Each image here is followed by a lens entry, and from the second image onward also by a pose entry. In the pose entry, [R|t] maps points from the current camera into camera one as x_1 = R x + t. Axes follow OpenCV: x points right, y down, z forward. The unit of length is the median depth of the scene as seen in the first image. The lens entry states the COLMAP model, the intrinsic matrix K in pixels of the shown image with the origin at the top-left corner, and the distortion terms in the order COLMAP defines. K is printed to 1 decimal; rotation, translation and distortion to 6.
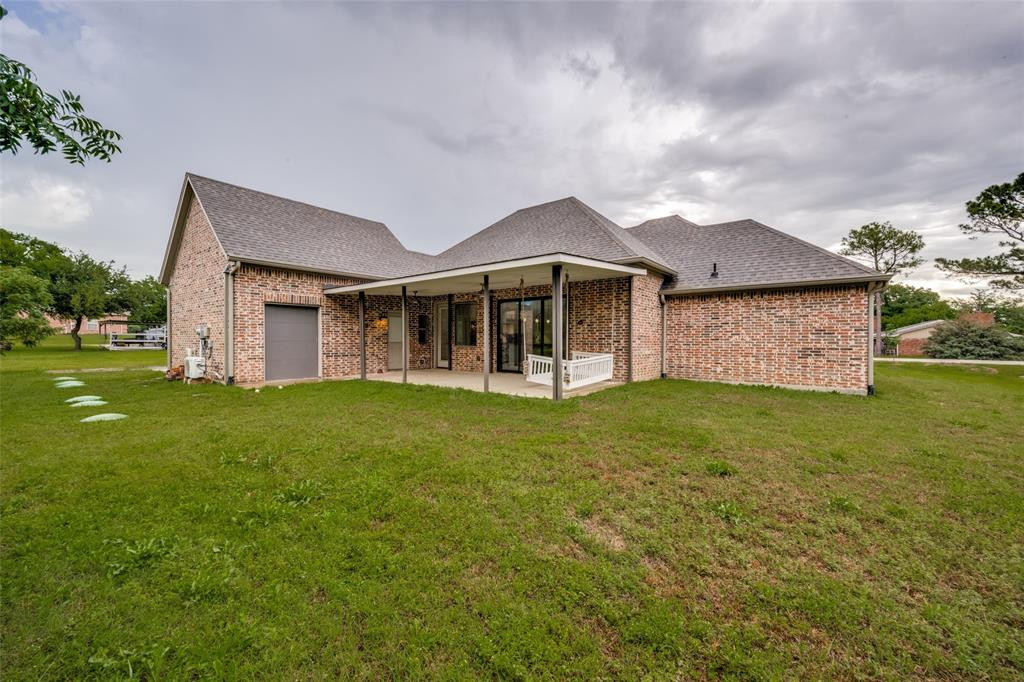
lens RADIAL K [[421.7, 0, 511.7], [0, 421.7, 341.5], [0, 0, 1]] dist [0.006182, -0.000308]
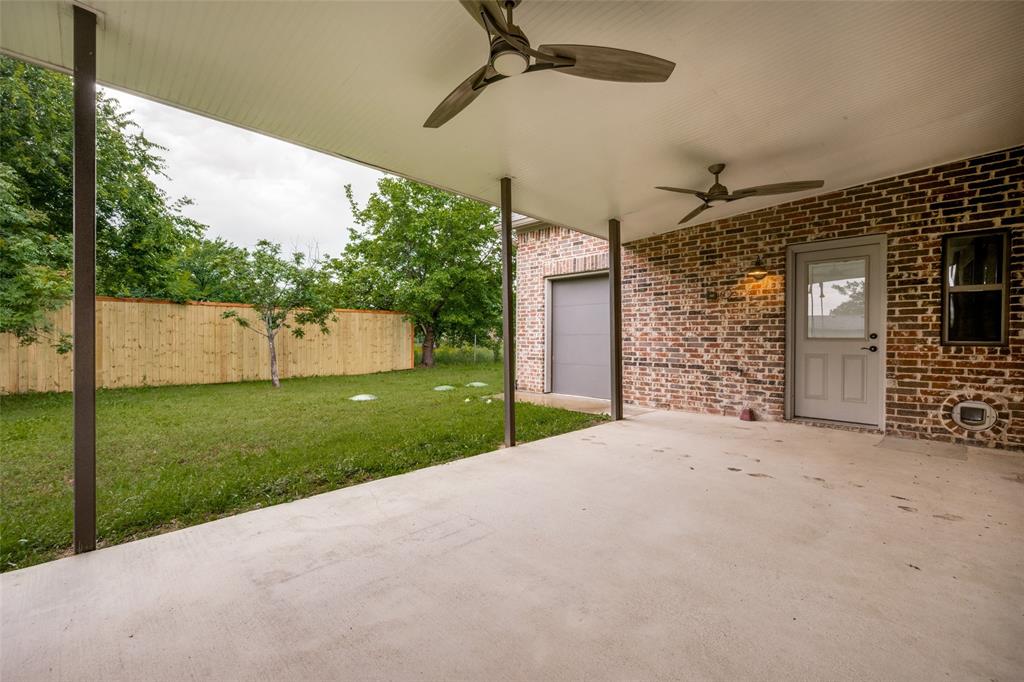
lens RADIAL K [[421.7, 0, 512.0], [0, 421.7, 340.5], [0, 0, 1]] dist [0.006182, -0.000308]
pose [[-0.110438, 0.005137, -0.993870, 0.096822], [-0.010179, 0.999928, 0.006300, 0.005294], [0.993831, 0.010812, -0.110378, 0.977539]]
